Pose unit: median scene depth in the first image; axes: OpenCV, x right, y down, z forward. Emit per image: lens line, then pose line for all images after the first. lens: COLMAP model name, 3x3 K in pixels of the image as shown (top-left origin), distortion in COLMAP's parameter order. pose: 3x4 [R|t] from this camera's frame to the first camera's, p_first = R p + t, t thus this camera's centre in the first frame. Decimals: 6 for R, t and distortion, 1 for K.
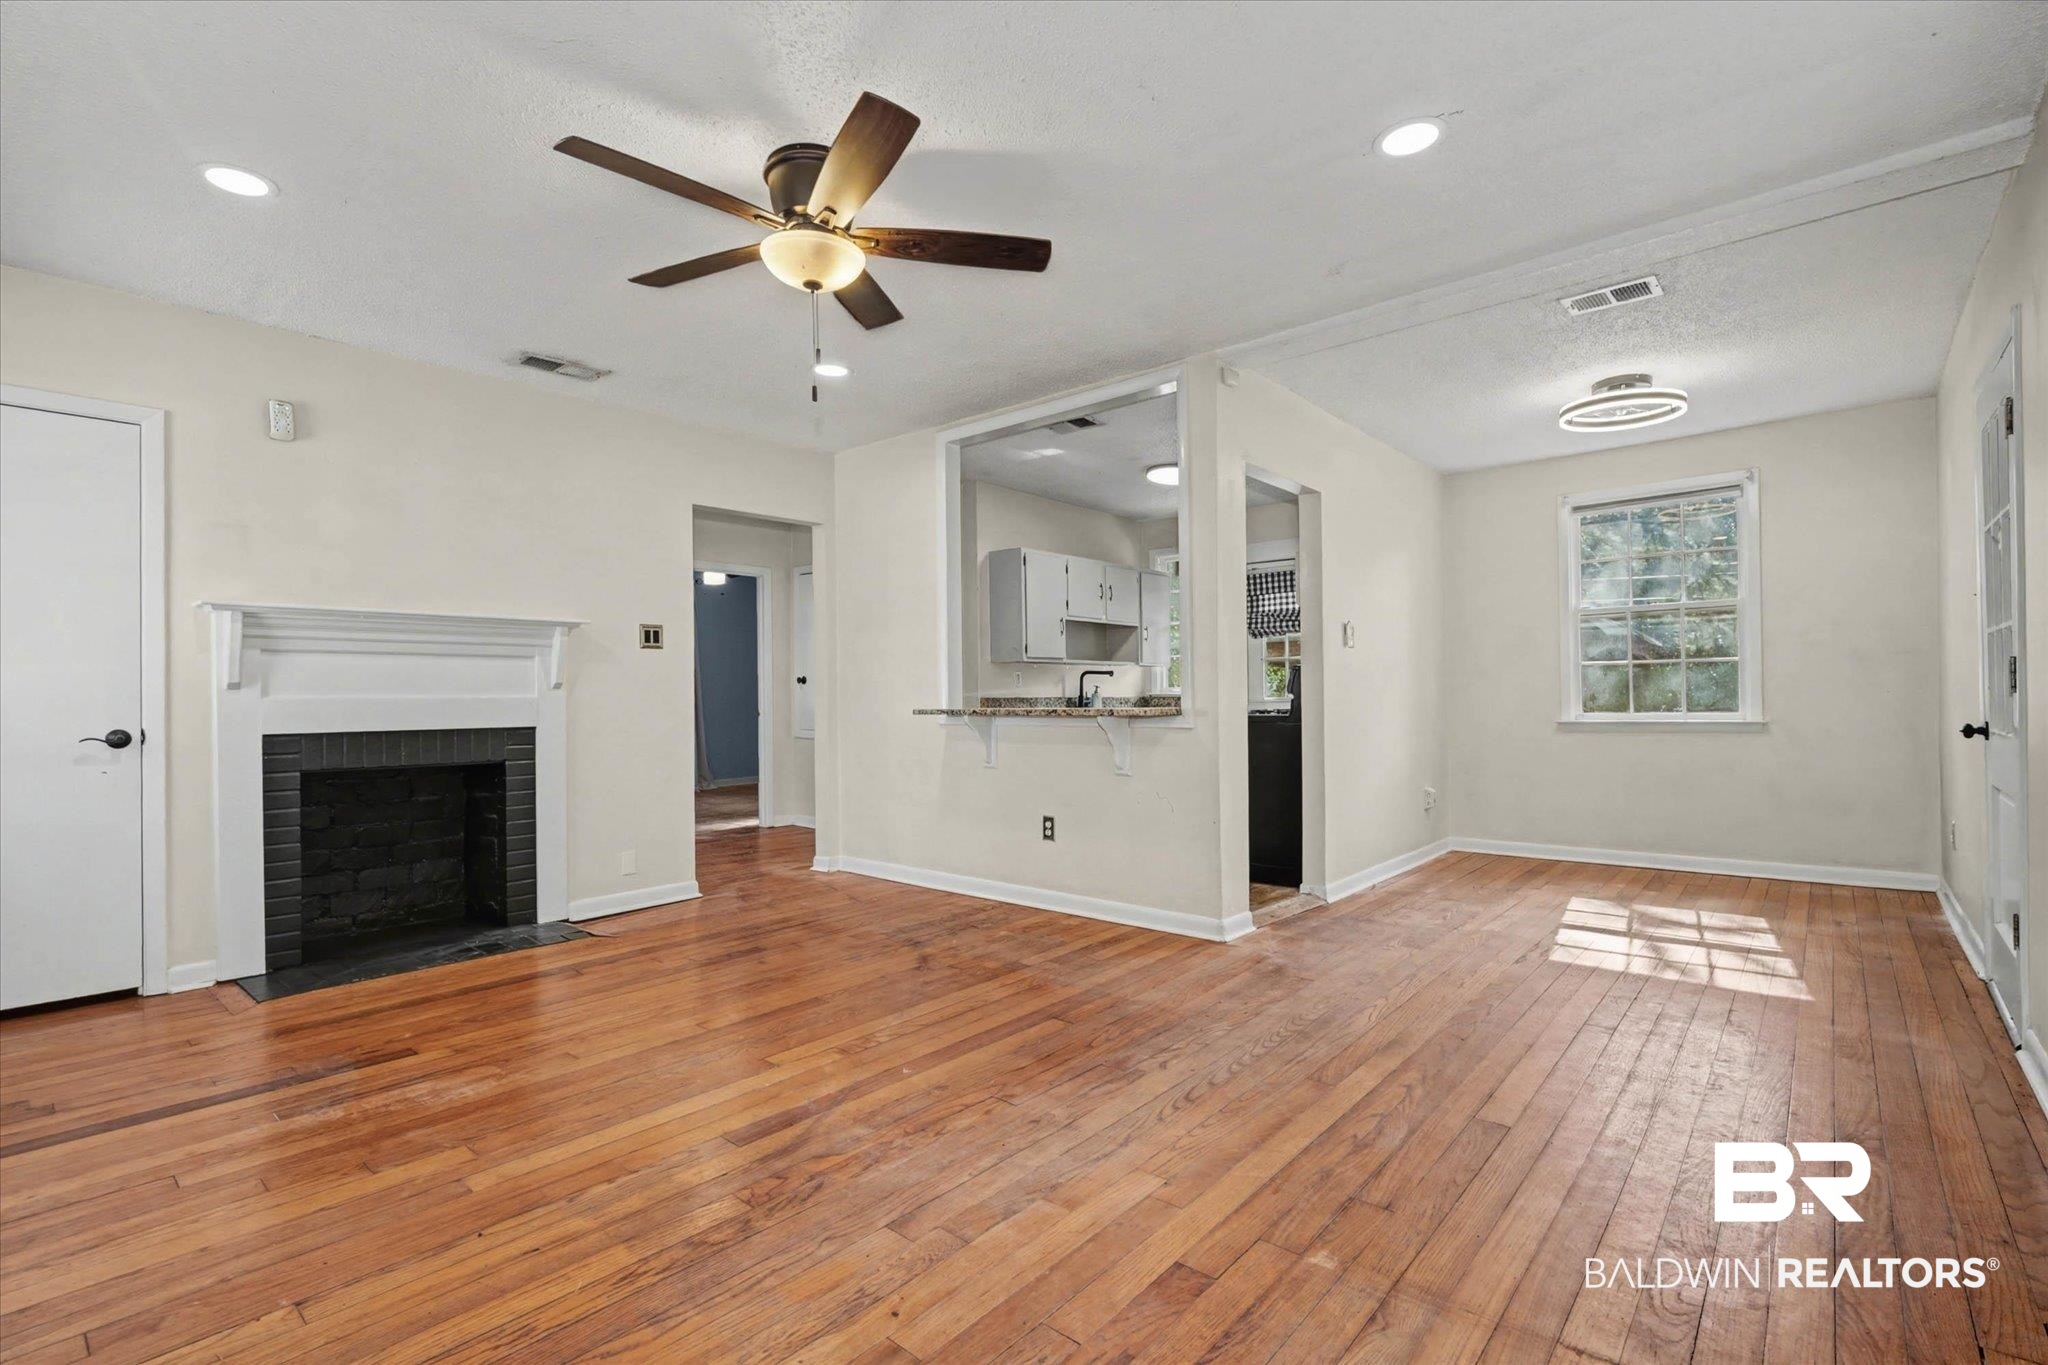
lens RADIAL K [[922.4, 0, 1024.0], [0, 922.4, 682.5], [0, 0, 1]] dist [-0.002557, -0.000367]
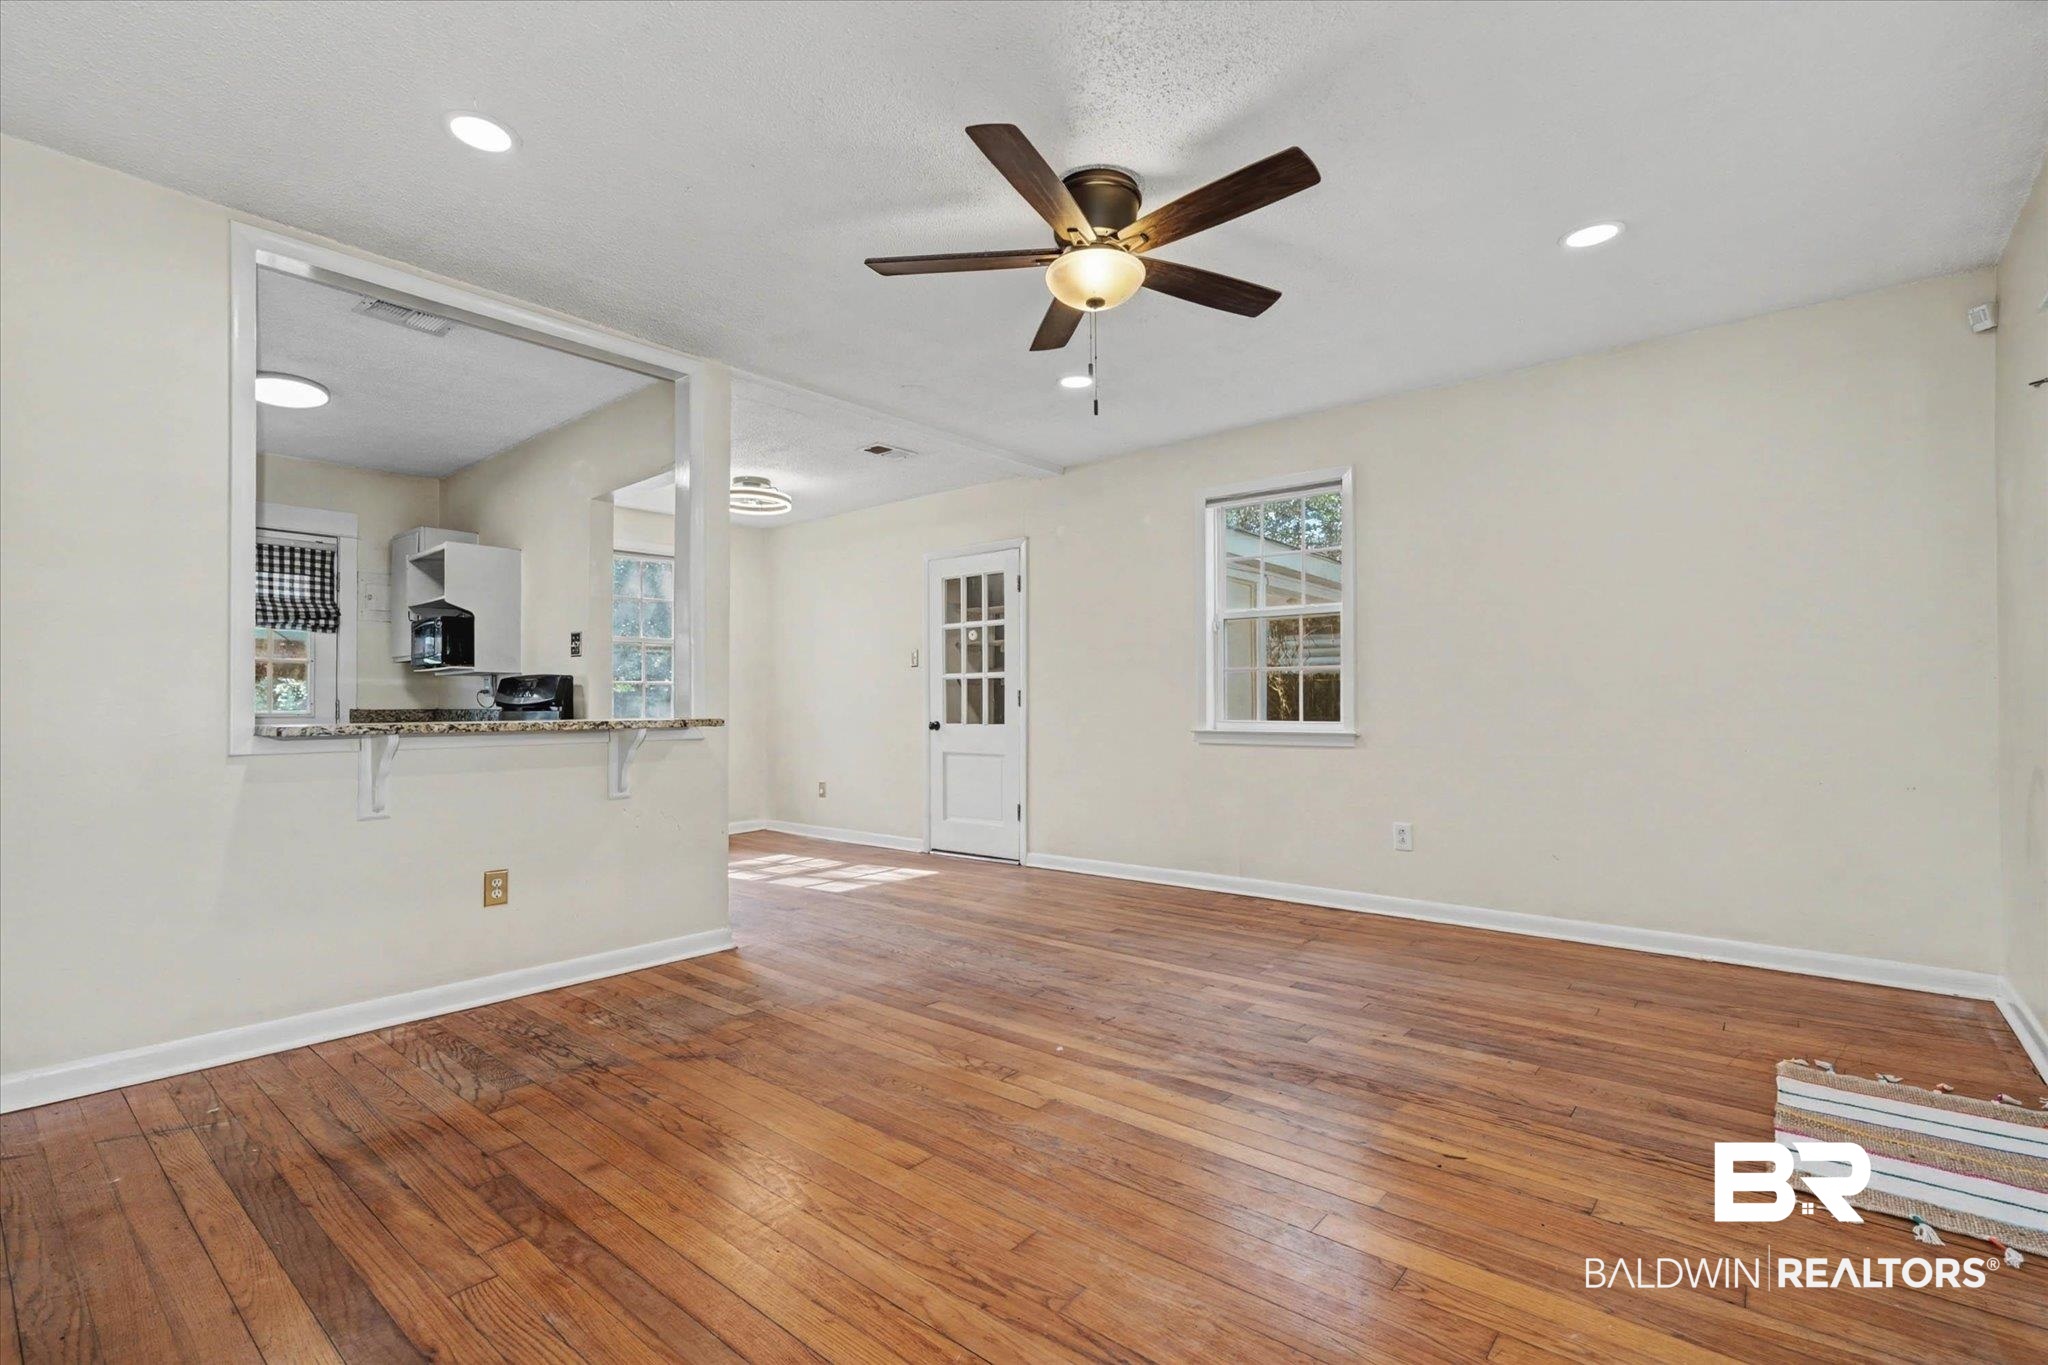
lens RADIAL K [[947.2, 0, 965.9], [0, 947.2, 661.7], [0, 0, 1]] dist [0.002511, 0.000629]
pose [[0.015366, 0.054540, 0.998393, -0.912503], [-0.011870, 0.998451, -0.054361, 0.022865], [-0.999811, -0.011016, 0.015990, 0.794678]]
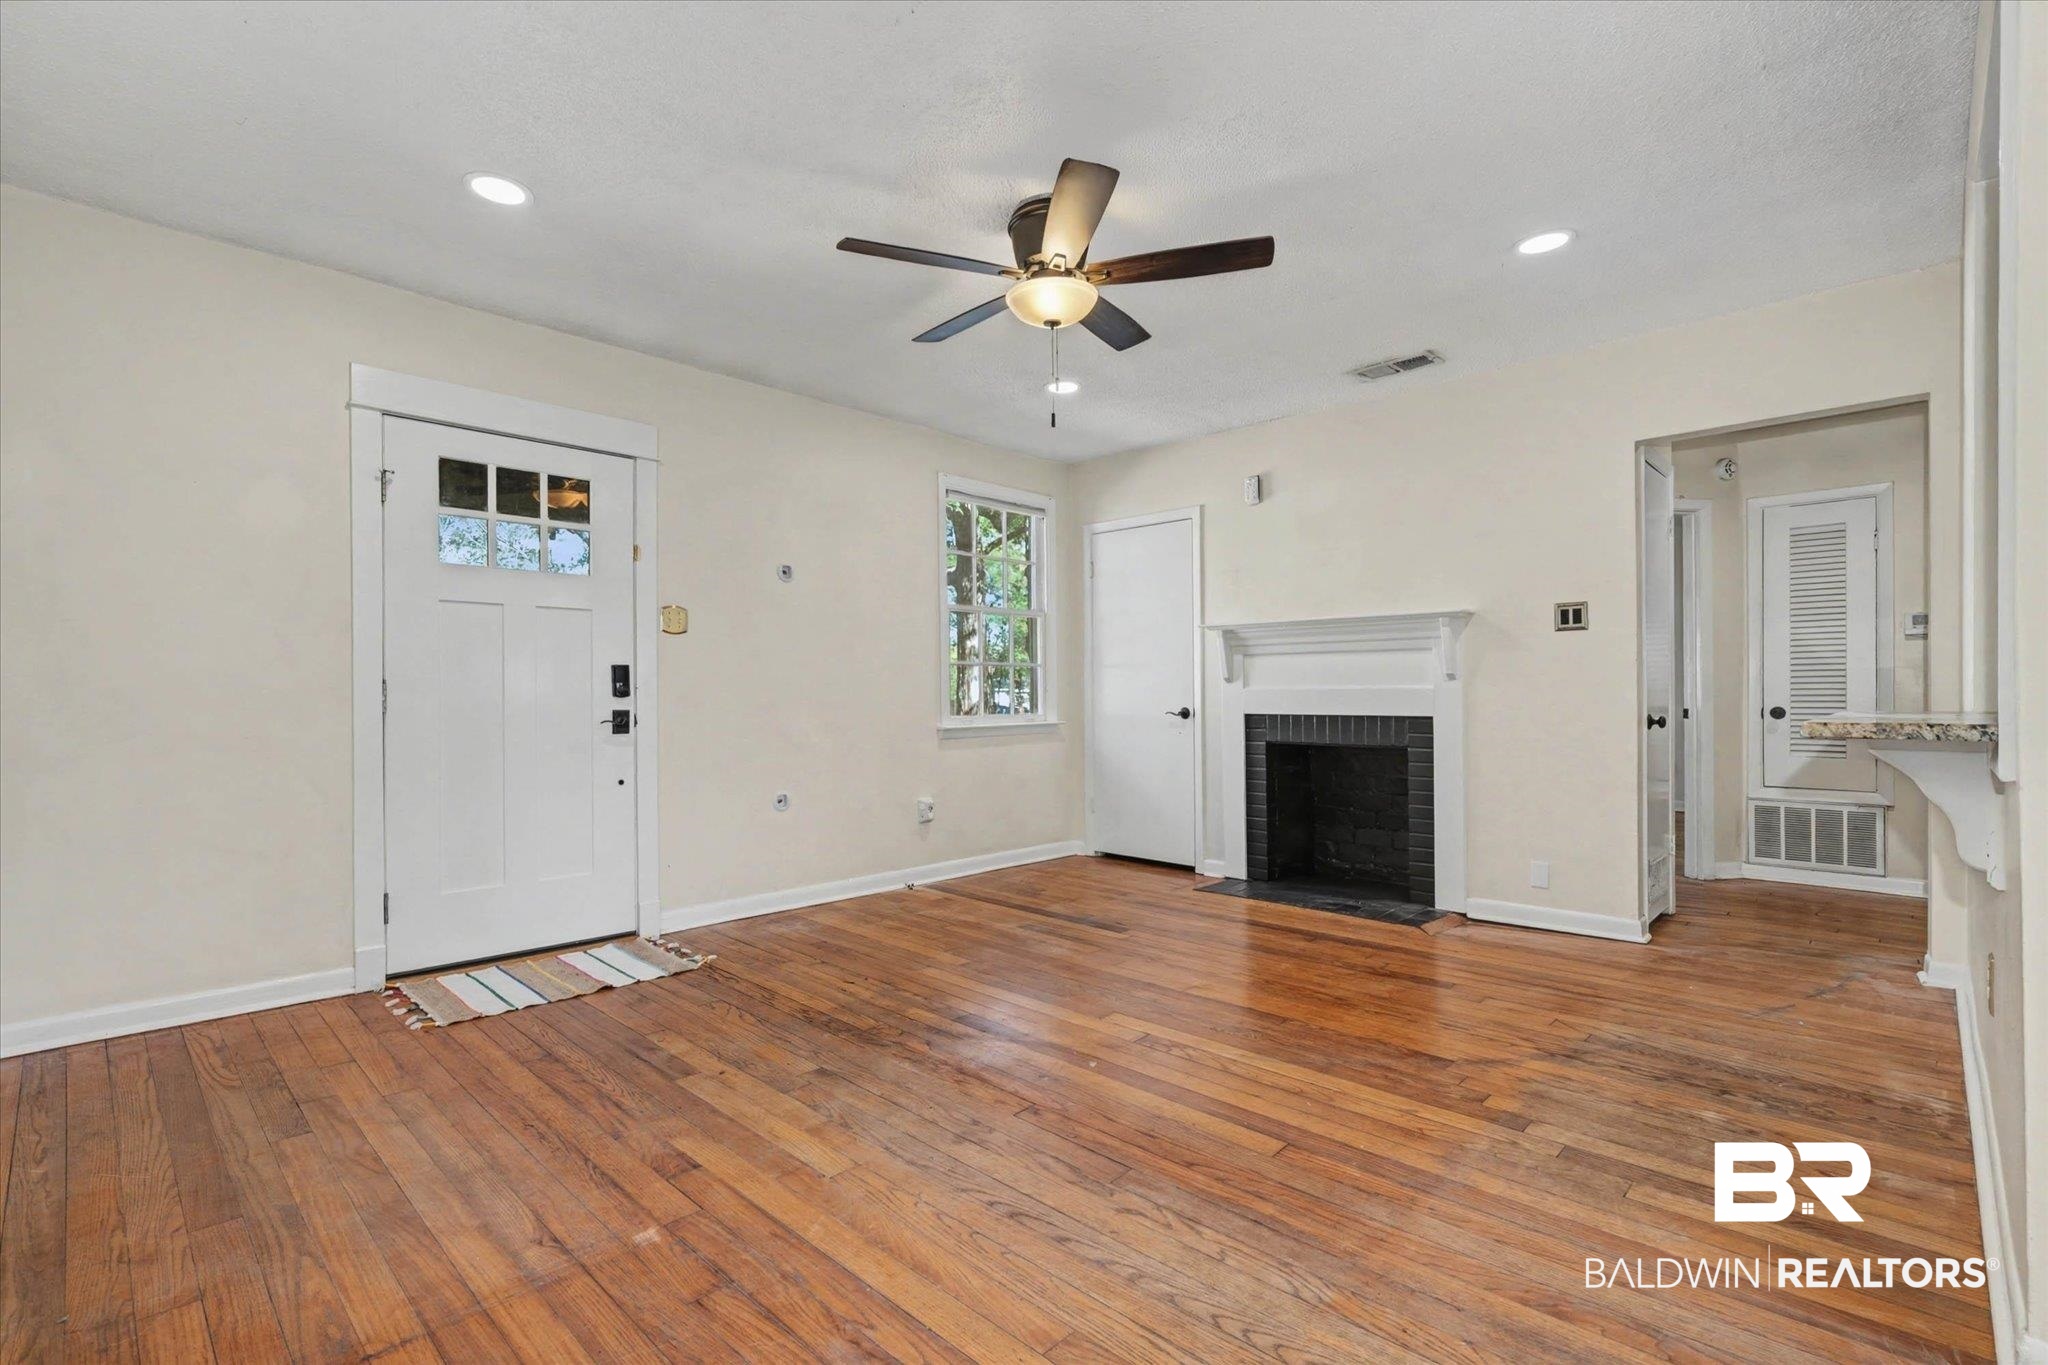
lens RADIAL K [[926.2, 0, 997.9], [0, 926.2, 689.7], [0, 0, 1]] dist [-0.003172, -0.000361]
pose [[-0.054172, 0.005281, -0.998518, 0.639095], [0.019417, 0.999803, 0.004234, 0.005124], [0.998343, -0.019159, -0.054264, 0.695184]]
